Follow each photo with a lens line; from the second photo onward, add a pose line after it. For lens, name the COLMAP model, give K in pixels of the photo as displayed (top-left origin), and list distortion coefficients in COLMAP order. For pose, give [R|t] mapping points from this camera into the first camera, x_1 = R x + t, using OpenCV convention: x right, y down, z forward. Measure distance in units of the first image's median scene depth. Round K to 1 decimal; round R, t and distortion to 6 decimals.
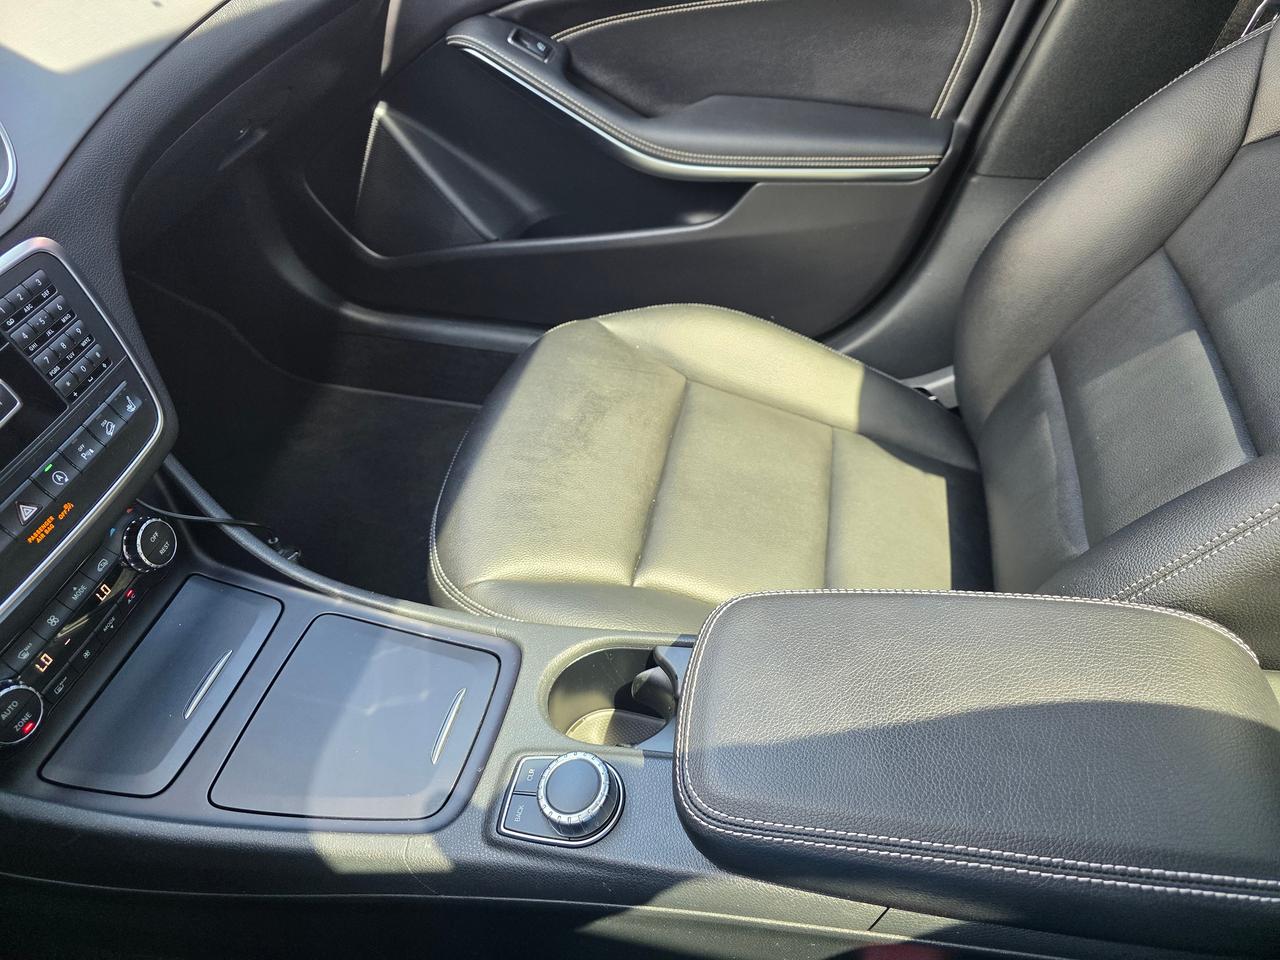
lens RADIAL K [[880.1, 0, 642.0], [0, 880.1, 458.3], [0, 0, 1]] dist [0.035018, -0.038706]
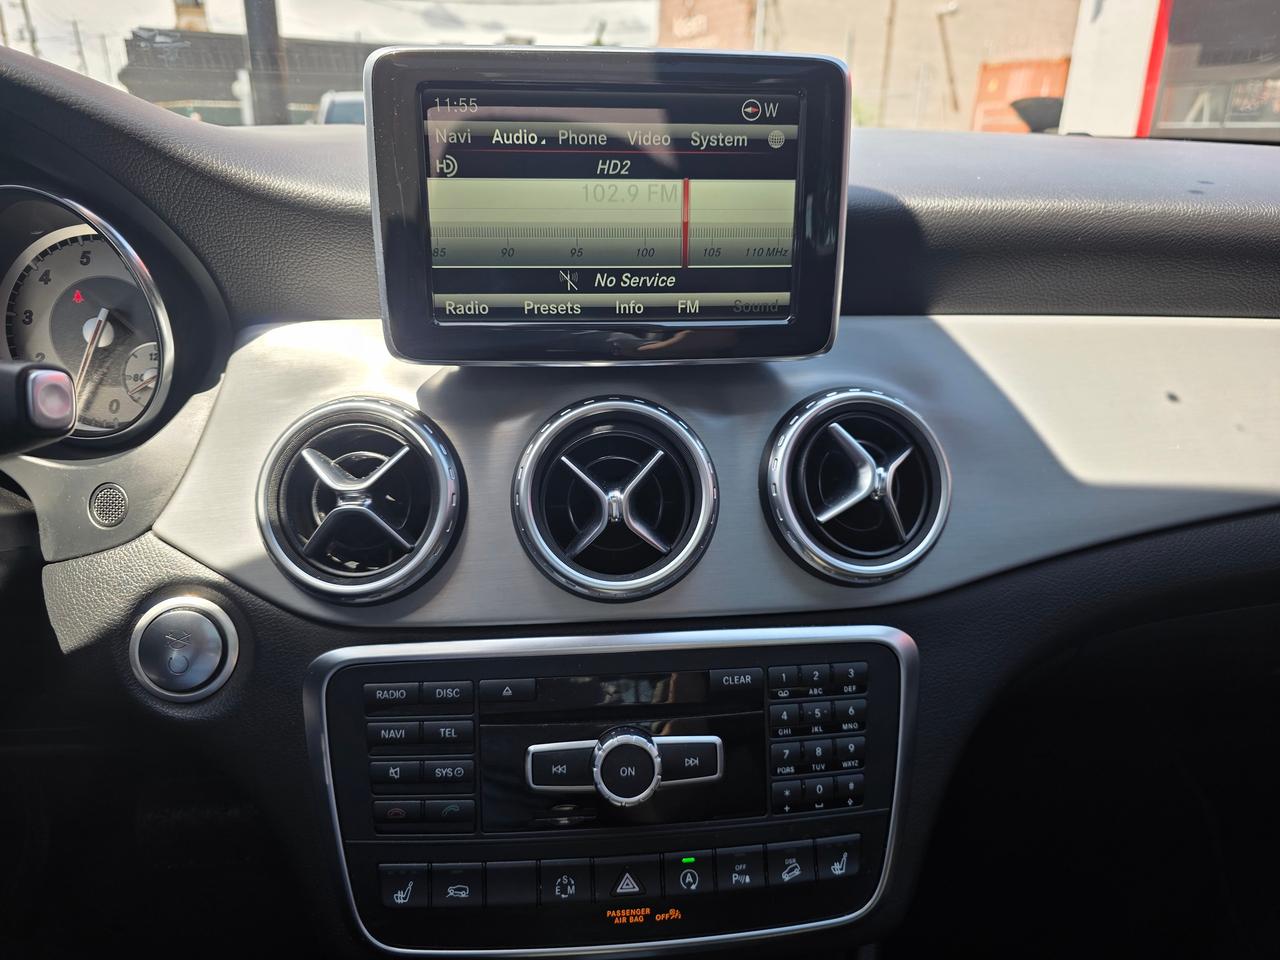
lens RADIAL K [[880.1, 0, 643.9], [0, 880.1, 474.9], [0, 0, 1]] dist [0.035018, -0.038706]
pose [[0.301538, 0.313908, -0.900298, -0.078364], [-0.646871, 0.761043, 0.048697, -0.239760], [0.700452, 0.567693, 0.432542, 0.407475]]
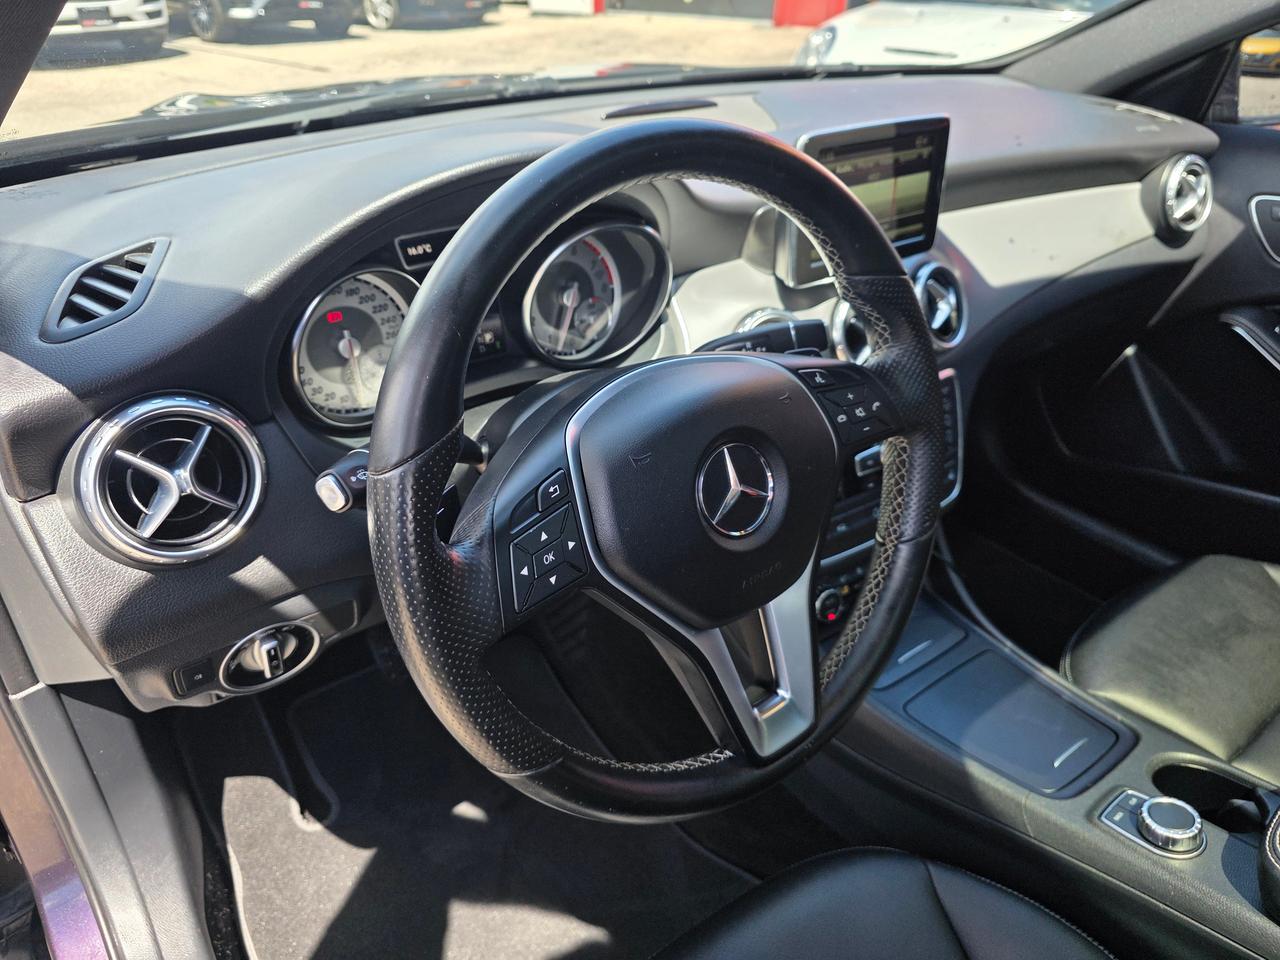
lens RADIAL K [[880.1, 0, 627.4], [0, 880.1, 471.1], [0, 0, 1]] dist [0.035018, -0.038706]
pose [[0.747679, 0.339923, -0.570464, -0.092688], [-0.451311, 0.890278, -0.061020, 0.315884], [0.487129, 0.303080, 0.819053, -0.664777]]
